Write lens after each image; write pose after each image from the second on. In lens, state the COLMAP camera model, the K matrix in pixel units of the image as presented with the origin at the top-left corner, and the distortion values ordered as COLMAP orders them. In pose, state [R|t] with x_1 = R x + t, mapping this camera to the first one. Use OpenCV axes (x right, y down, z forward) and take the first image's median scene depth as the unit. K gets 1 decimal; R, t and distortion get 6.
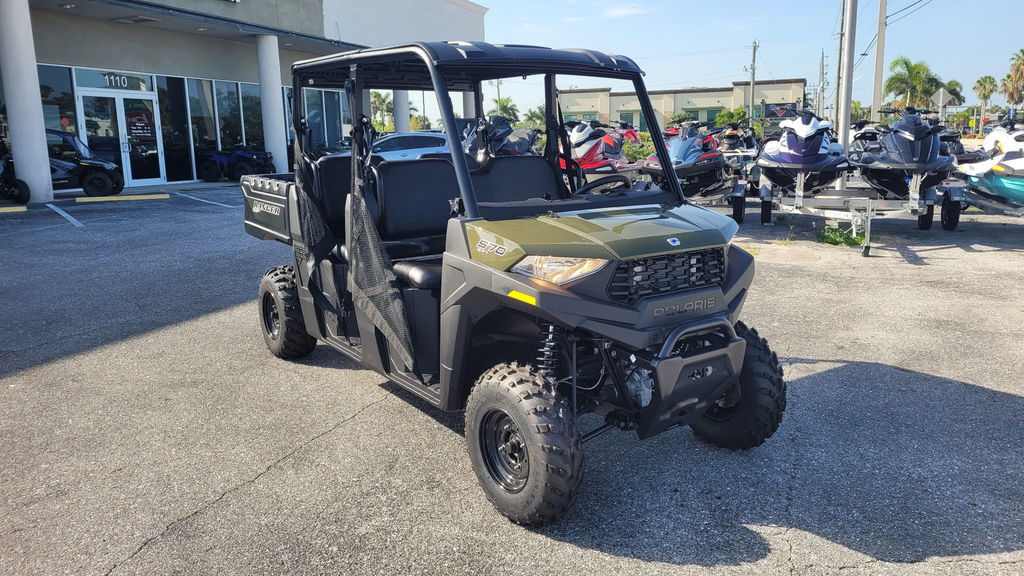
lens RADIAL K [[794.5, 0, 525.3], [0, 794.5, 274.7], [0, 0, 1]] dist [0.033845, -0.008043]
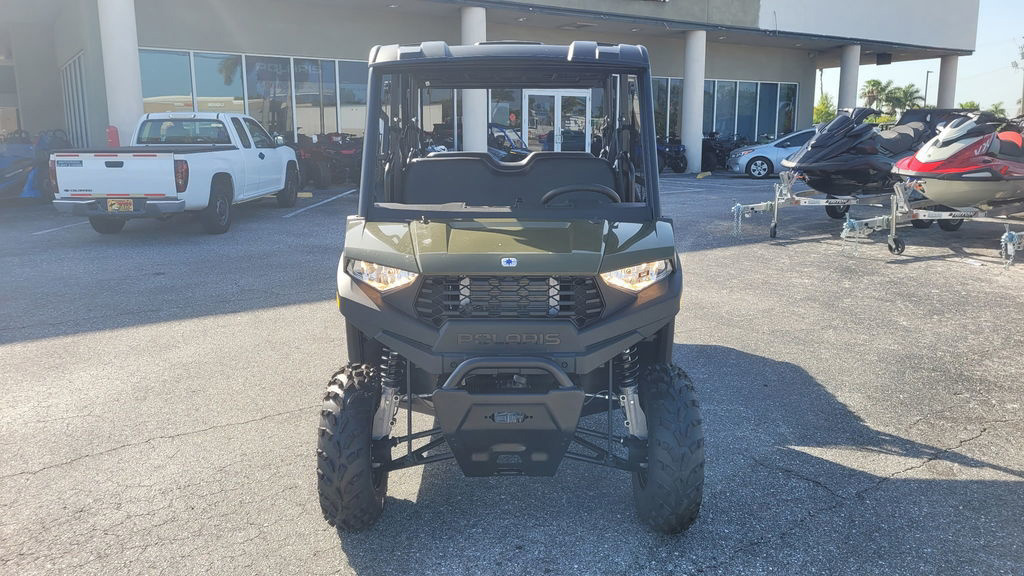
lens RADIAL K [[794.5, 0, 511.3], [0, 794.5, 263.1], [0, 0, 1]] dist [0.033845, -0.008043]
pose [[0.790749, 0.110209, -0.602138, 0.215020], [-0.112257, 0.993086, 0.034345, -0.021310], [0.601760, 0.040436, 0.797653, 0.092112]]
